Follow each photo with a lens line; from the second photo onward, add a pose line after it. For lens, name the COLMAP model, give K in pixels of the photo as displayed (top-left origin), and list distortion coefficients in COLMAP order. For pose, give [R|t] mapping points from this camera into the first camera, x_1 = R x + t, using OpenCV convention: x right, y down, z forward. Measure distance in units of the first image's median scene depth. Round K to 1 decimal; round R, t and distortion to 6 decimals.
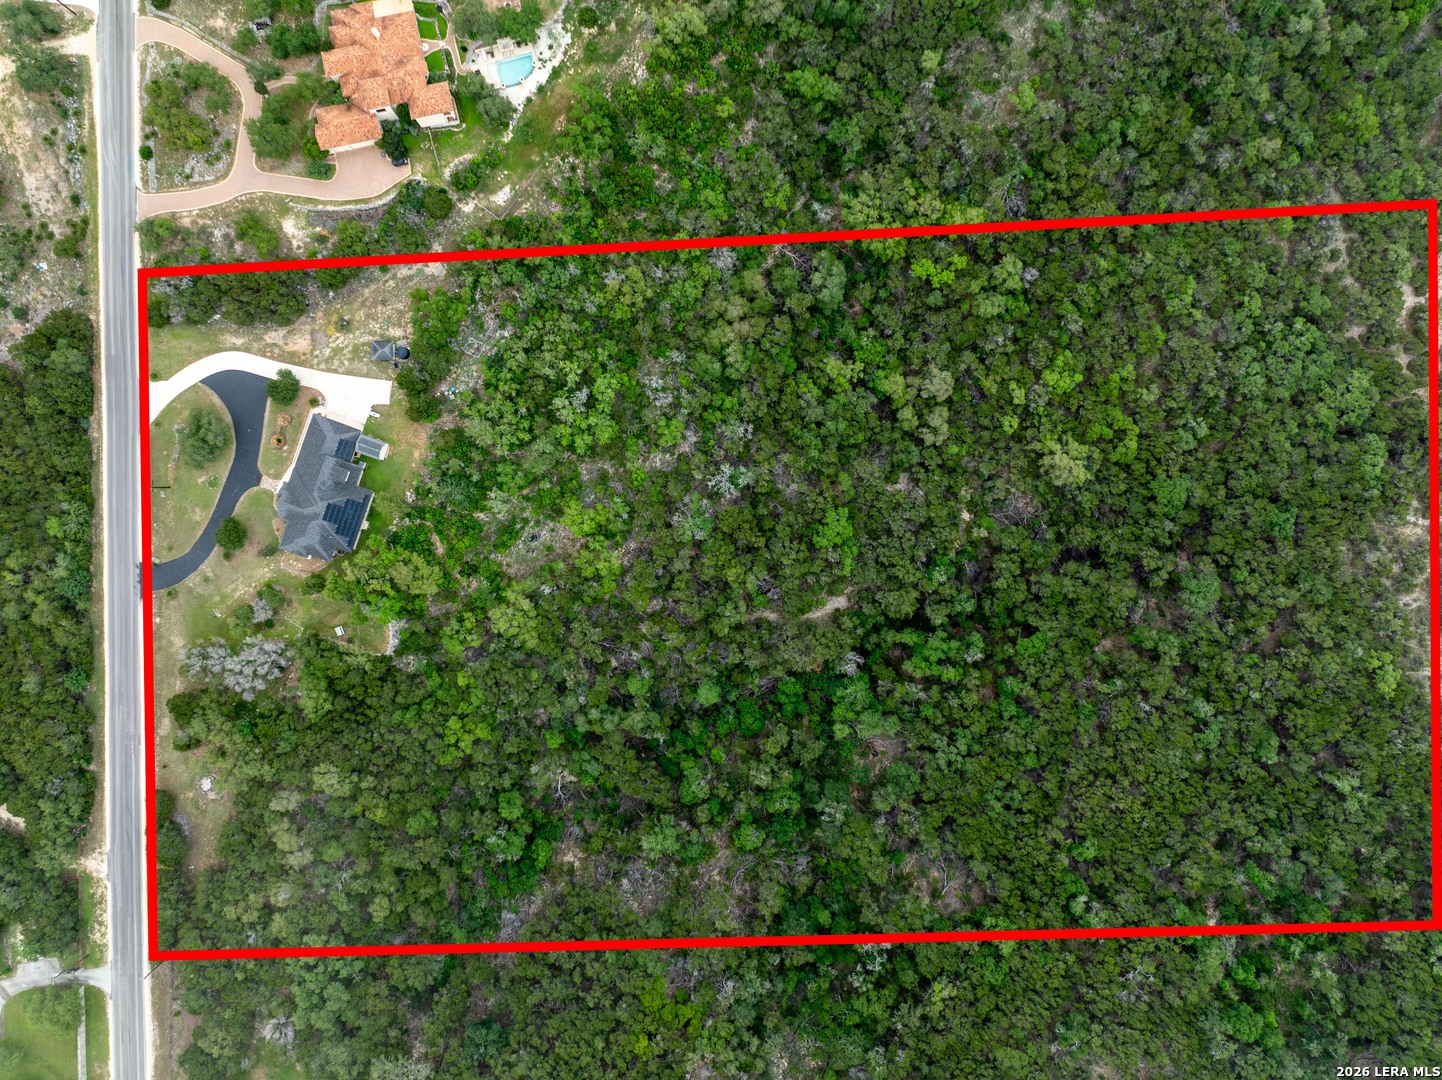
lens RADIAL K [[1017.5, 0, 723.8], [0, 1017.5, 537.9], [0, 0, 1]] dist [-0.043950, 0.014208]
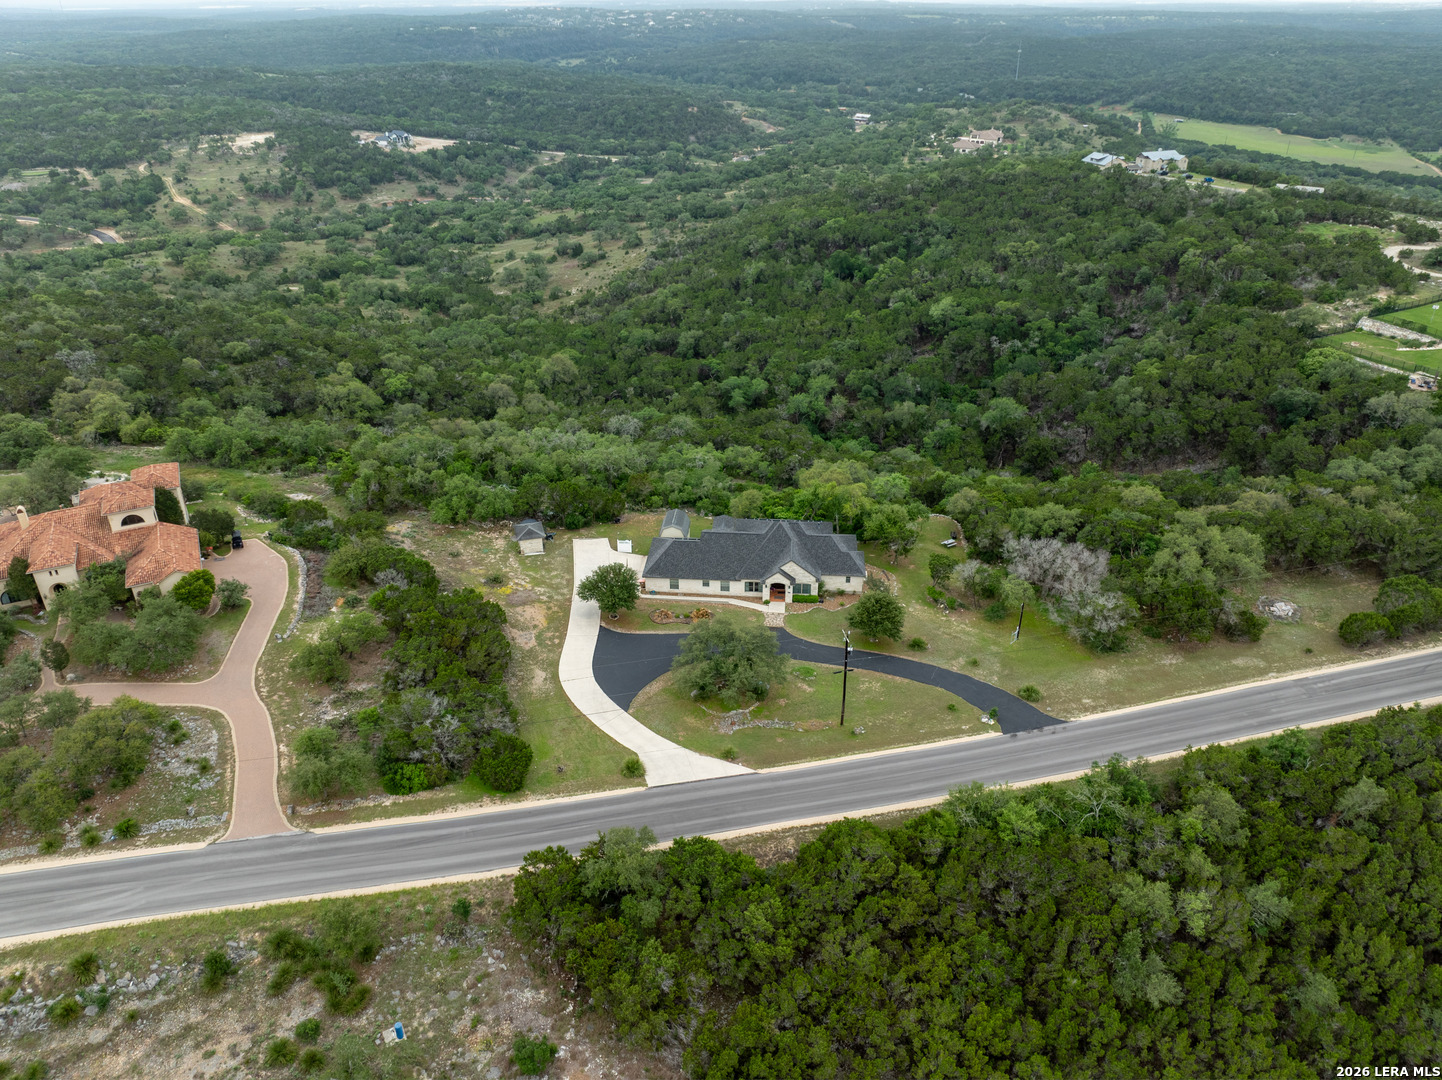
lens RADIAL K [[1015.0, 0, 723.1], [0, 1015.0, 538.0], [0, 0, 1]] dist [-0.030858, -0.006850]
pose [[-0.270038, -0.481499, 0.833809, -0.926983], [0.962420, -0.160830, 0.218816, -0.207705], [0.028742, 0.861564, 0.506835, 0.662143]]
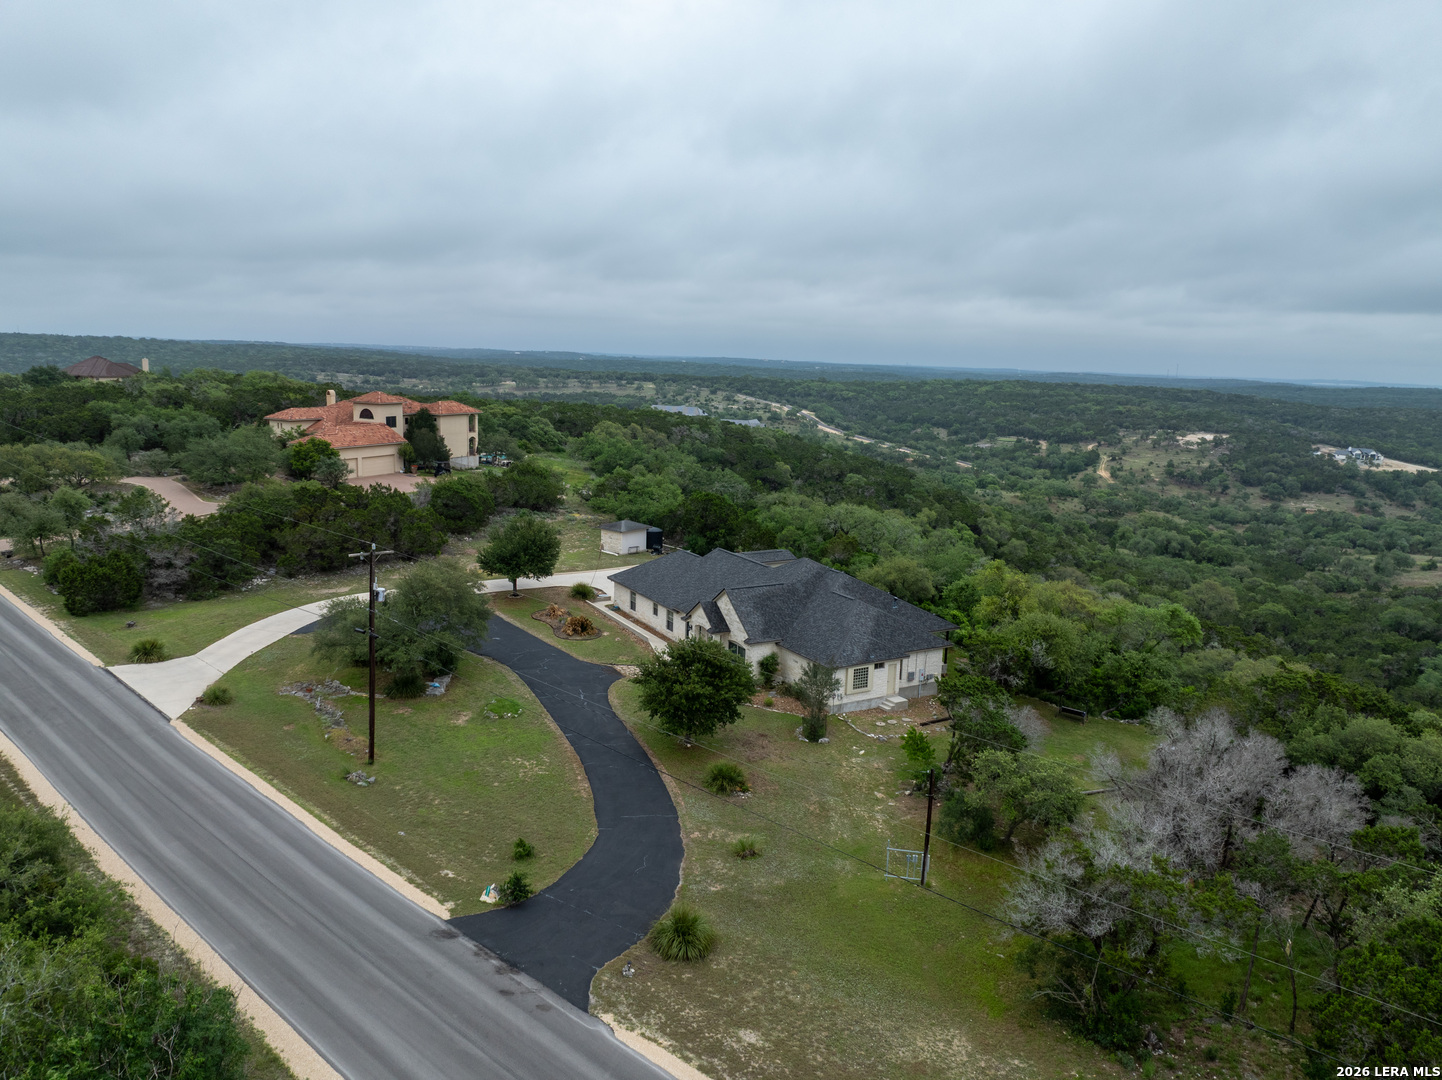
lens RADIAL K [[1016.2, 0, 724.7], [0, 1016.2, 536.0], [0, 0, 1]] dist [-0.032547, -0.007114]
pose [[0.637986, -0.138271, 0.757533, -0.684015], [0.769994, 0.102863, -0.629705, 0.170876], [0.009148, 0.985038, 0.172093, 0.910453]]
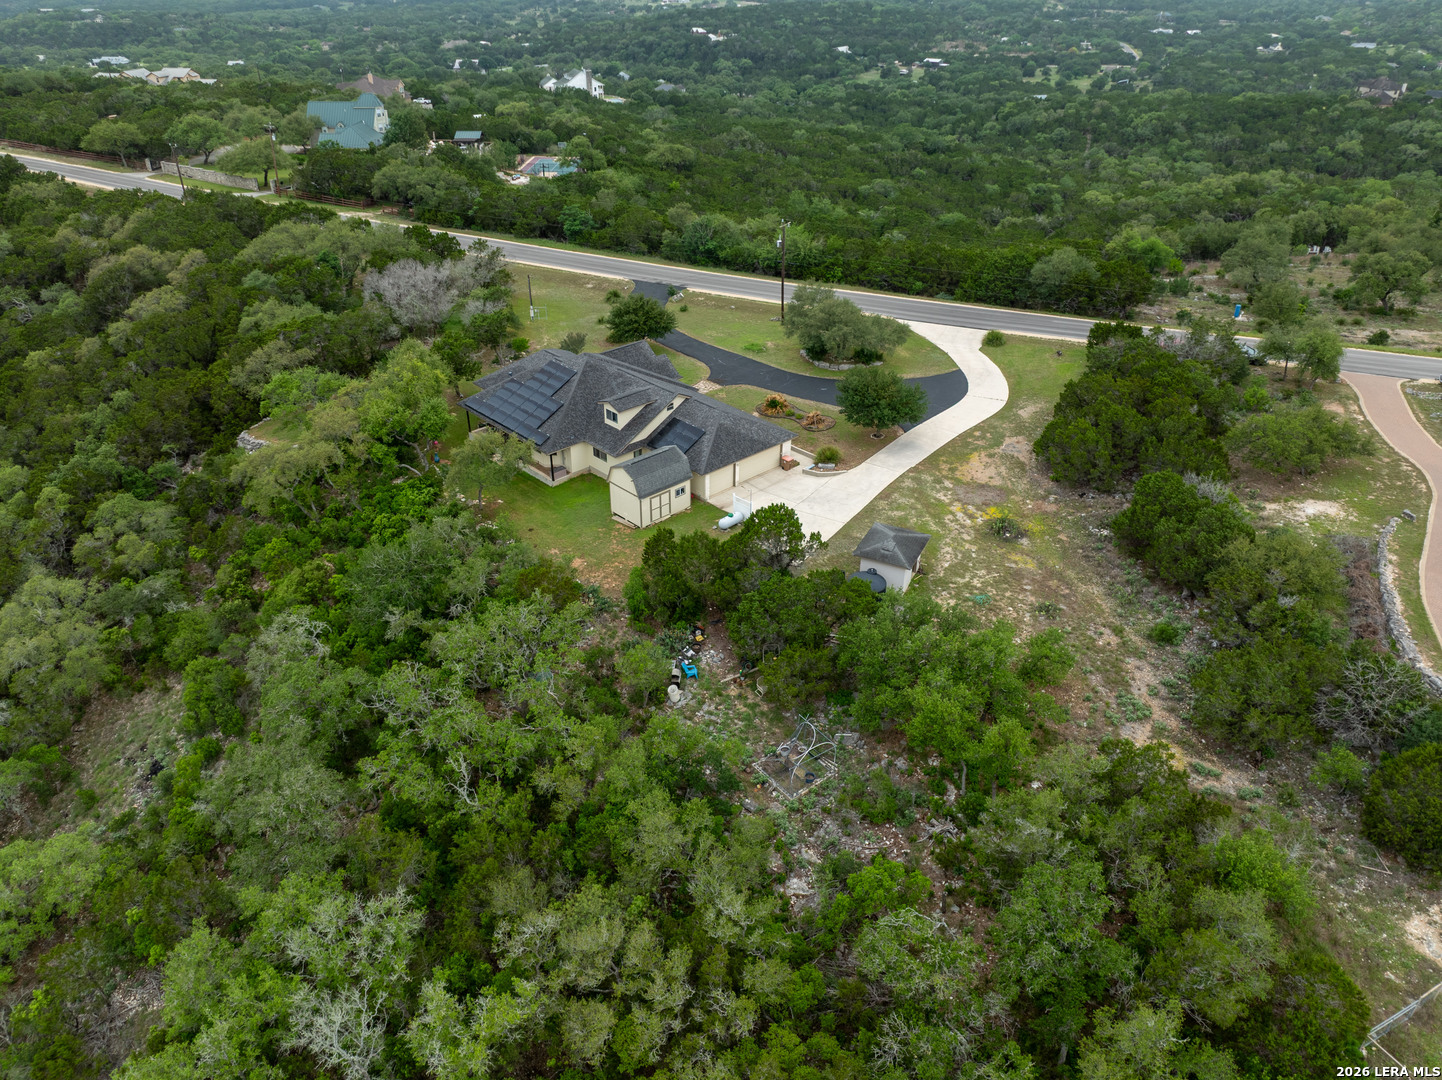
lens RADIAL K [[1017.5, 0, 723.8], [0, 1017.5, 537.9], [0, 0, 1]] dist [-0.043950, 0.014208]
pose [[-0.446969, 0.437567, -0.780226, -0.068088], [-0.893482, -0.260978, 0.365488, -0.251578], [-0.043697, 0.860480, 0.507608, 0.833042]]
